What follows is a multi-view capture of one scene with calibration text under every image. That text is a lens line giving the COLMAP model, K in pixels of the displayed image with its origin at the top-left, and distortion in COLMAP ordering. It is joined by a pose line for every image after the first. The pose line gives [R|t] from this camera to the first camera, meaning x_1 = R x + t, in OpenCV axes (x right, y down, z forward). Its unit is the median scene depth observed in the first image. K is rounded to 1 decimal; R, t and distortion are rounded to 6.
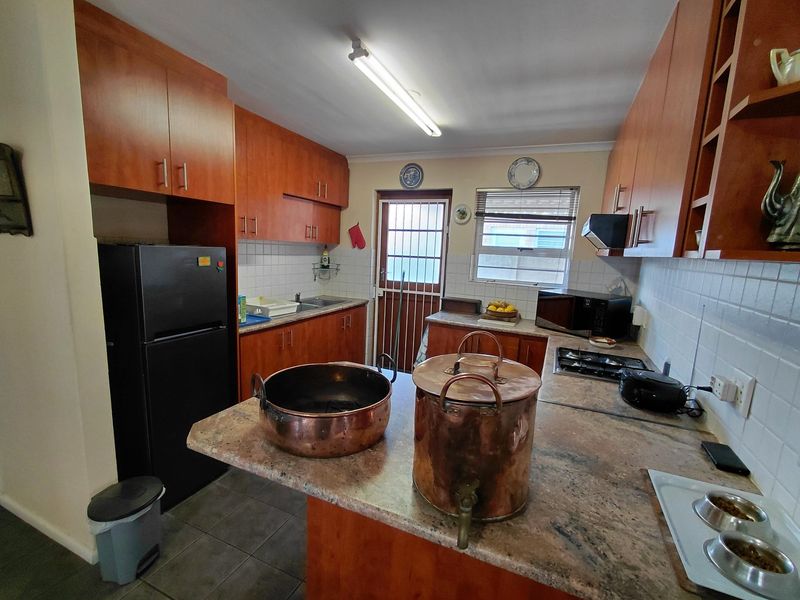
lens RADIAL K [[370.4, 0, 403.2], [0, 370.4, 310.7], [0, 0, 1]] dist [-0.000123, -0.000166]
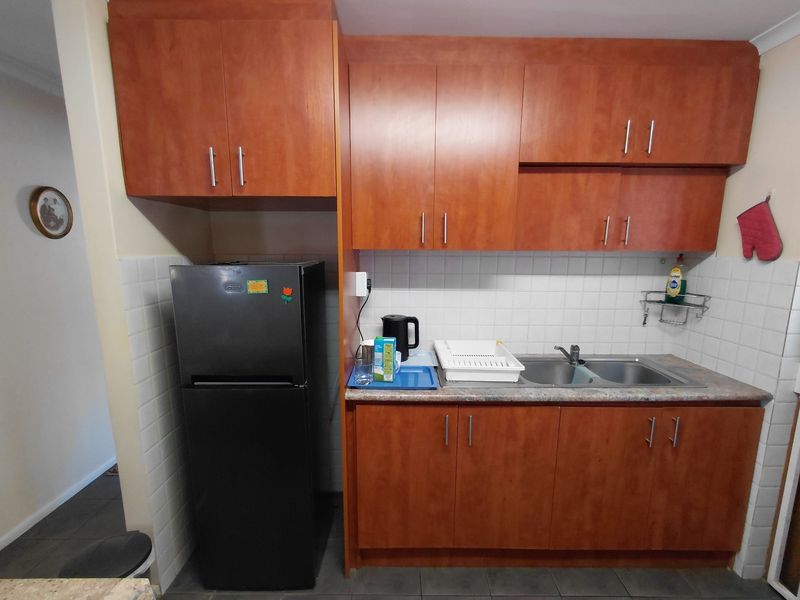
lens RADIAL K [[370.4, 0, 403.2], [0, 370.4, 310.7], [0, 0, 1]] dist [-0.000123, -0.000166]
pose [[0.392289, 0.104126, -0.913930, 0.099004], [-0.138909, 0.988884, 0.053042, -0.082706], [0.909293, 0.106145, 0.402392, 0.495932]]
